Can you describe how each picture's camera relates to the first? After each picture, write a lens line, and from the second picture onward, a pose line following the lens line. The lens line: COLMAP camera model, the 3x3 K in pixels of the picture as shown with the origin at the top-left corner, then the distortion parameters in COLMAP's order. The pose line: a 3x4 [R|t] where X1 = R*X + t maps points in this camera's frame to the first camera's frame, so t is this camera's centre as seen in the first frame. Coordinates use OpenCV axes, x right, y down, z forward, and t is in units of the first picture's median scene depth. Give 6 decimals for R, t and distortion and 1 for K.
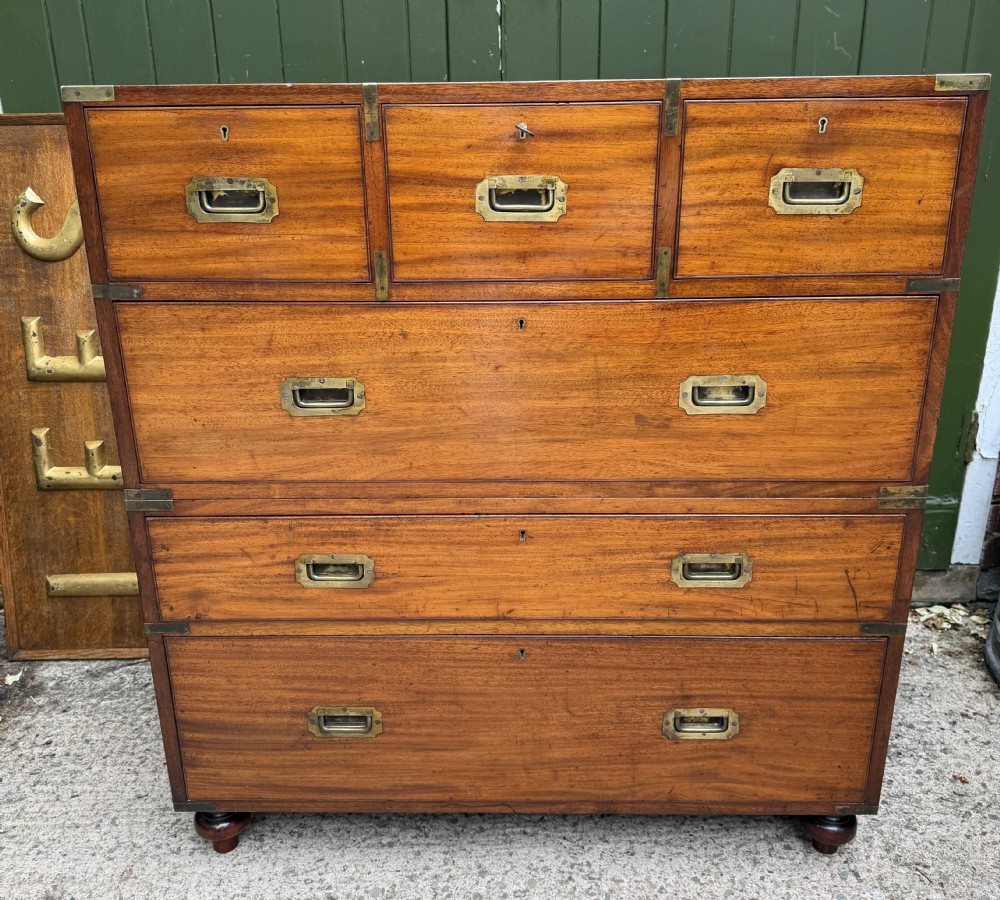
lens RADIAL K [[934.7, 0, 500.8], [0, 934.7, 436.2], [0, 0, 1]] dist [0.112809, -0.179621]
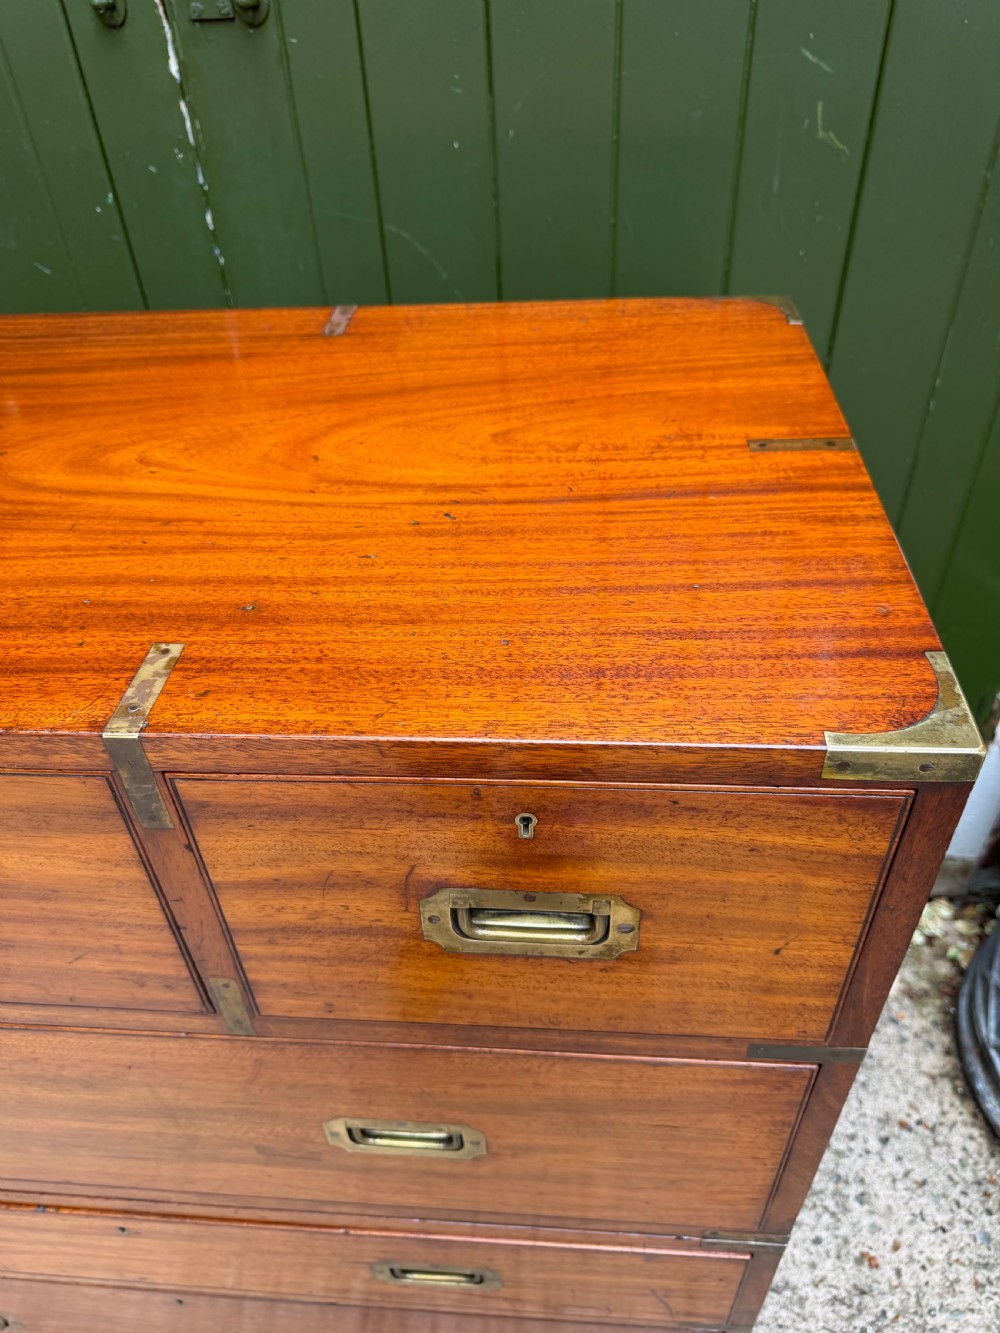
lens RADIAL K [[958.3, 0, 491.7], [0, 958.3, 667.2], [0, 0, 1]] dist [0.024191, -0.040366]
pose [[0.997534, 0.012274, -0.069099, 0.315759], [0.012463, 0.937957, 0.346528, -0.472570], [0.069065, -0.346535, 0.935491, 0.586741]]
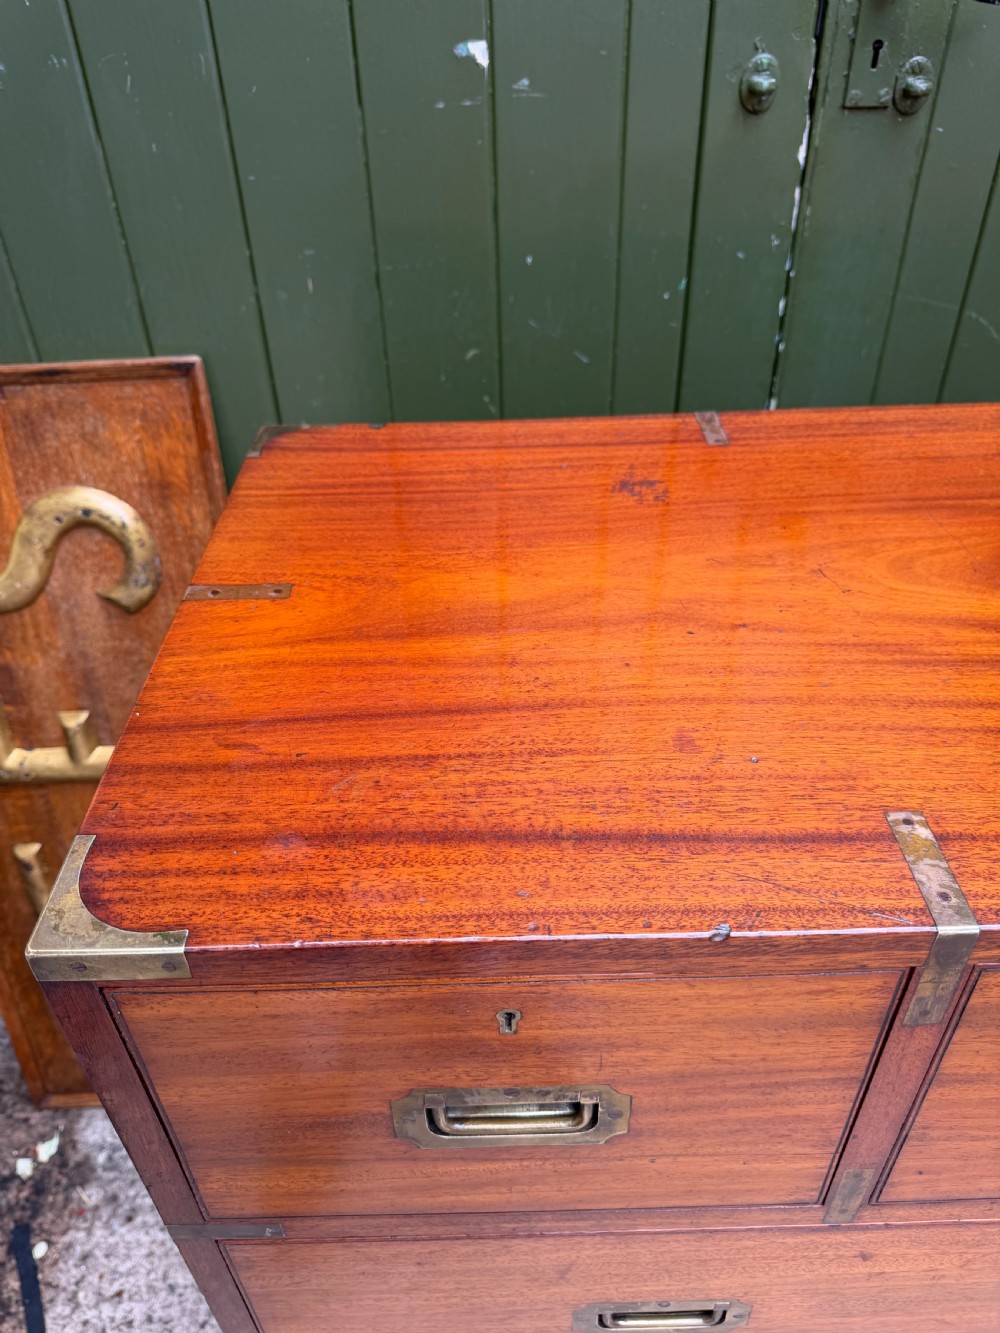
lens RADIAL K [[964.9, 0, 495.8], [0, 964.9, 674.2], [0, 0, 1]] dist [0.001025, -0.013970]
pose [[0.999361, -0.031418, 0.017044, -0.271845], [0.024977, 0.954935, 0.295762, -0.502160], [-0.025568, -0.295147, 0.955110, 0.631011]]
